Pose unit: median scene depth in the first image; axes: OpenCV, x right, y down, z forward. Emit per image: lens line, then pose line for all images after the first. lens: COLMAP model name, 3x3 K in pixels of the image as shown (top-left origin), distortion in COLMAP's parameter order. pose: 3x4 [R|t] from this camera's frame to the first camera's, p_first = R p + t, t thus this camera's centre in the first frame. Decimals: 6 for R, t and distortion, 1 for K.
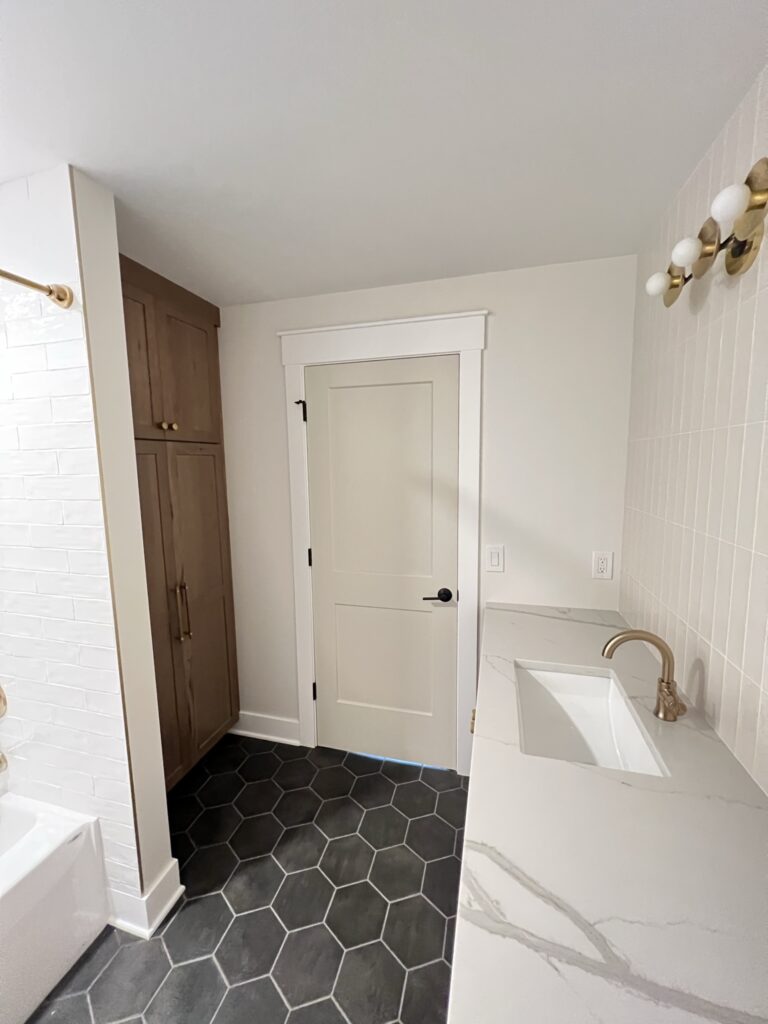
lens RADIAL K [[410.0, 0, 387.4], [0, 410.0, 519.0], [0, 0, 1]] dist [0.002454, -0.001063]
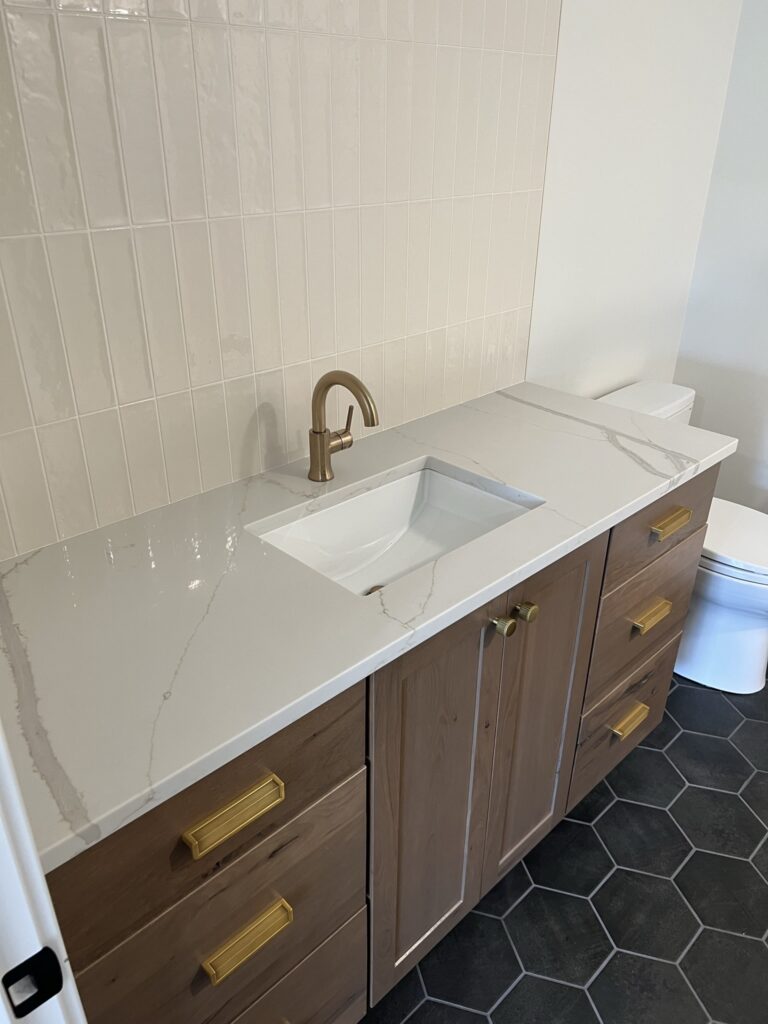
lens RADIAL K [[782.7, 0, 387.1], [0, 782.7, 502.9], [0, 0, 1]] dist [0.041021, -0.043628]
pose [[-0.865885, -0.224301, 0.447137, -0.050015], [0.068659, 0.832094, 0.550368, -0.170706], [-0.495508, 0.507255, -0.705098, 1.286398]]
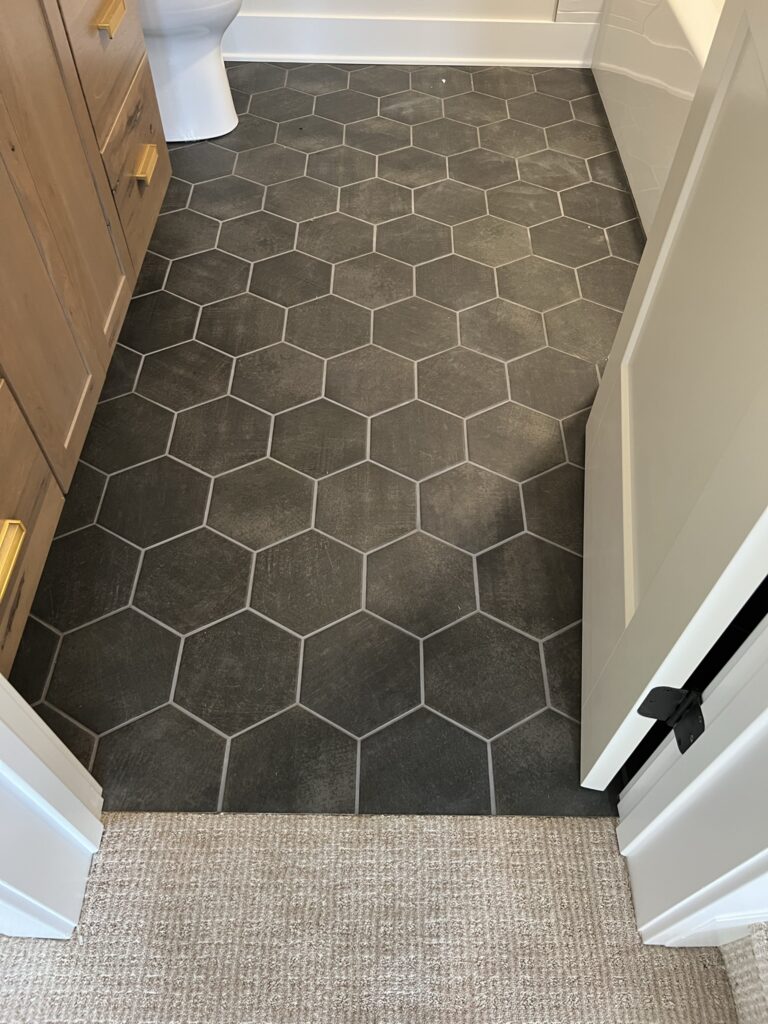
lens RADIAL K [[782.7, 0, 387.9], [0, 782.7, 516.1], [0, 0, 1]] dist [0.041021, -0.043628]
pose [[-0.967630, 0.201983, -0.151312, 0.023551], [-0.035352, 0.485165, 0.873708, 0.013236], [0.249885, 0.850775, -0.462320, 1.471005]]
